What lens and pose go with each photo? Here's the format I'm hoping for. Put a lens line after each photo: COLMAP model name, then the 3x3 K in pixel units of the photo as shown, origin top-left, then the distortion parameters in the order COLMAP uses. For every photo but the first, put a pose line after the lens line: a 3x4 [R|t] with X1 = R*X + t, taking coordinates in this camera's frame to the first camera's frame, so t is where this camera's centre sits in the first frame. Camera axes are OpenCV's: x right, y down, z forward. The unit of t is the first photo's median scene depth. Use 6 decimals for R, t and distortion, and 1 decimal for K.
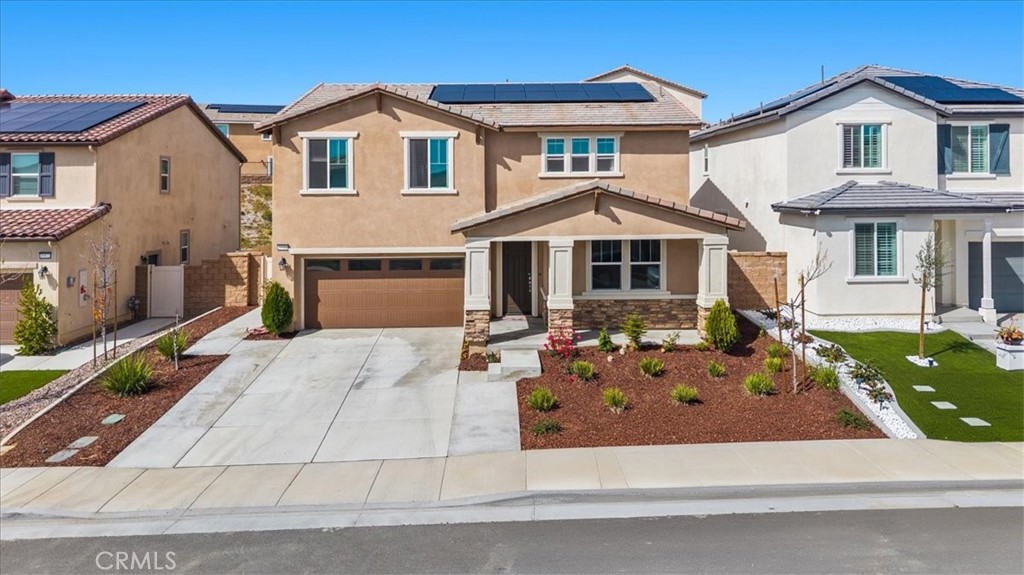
lens RADIAL K [[416.9, 0, 508.8], [0, 416.9, 280.8], [0, 0, 1]] dist [0.000704, -0.000416]
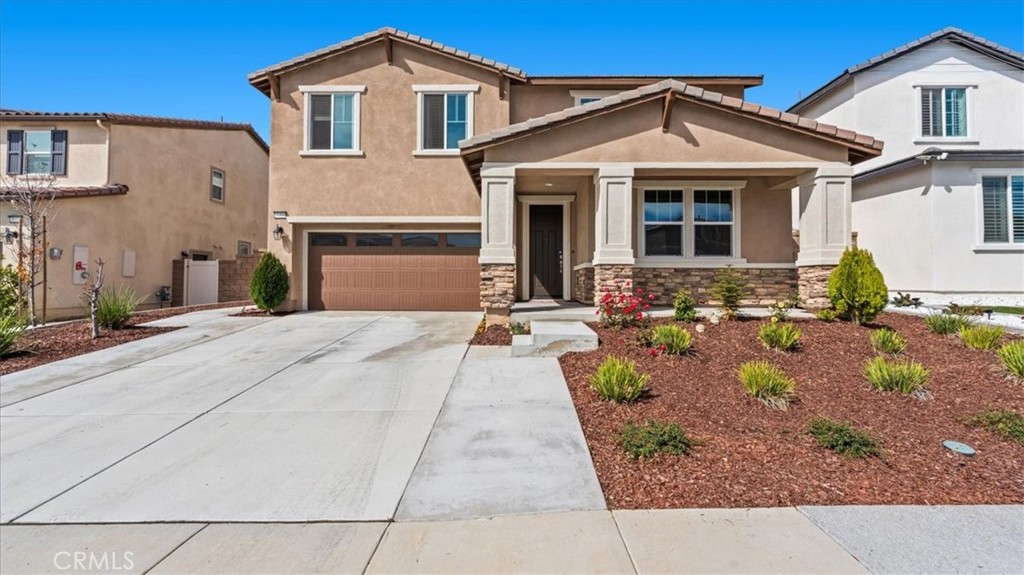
lens RADIAL K [[405.8, 0, 505.9], [0, 405.8, 284.4], [0, 0, 1]] dist [-0.008924, 0.000125]
pose [[0.997711, 0.003144, -0.067546, -0.008041], [-0.002845, 0.999986, 0.004527, 0.056851], [0.067559, -0.004324, 0.997706, 0.170761]]
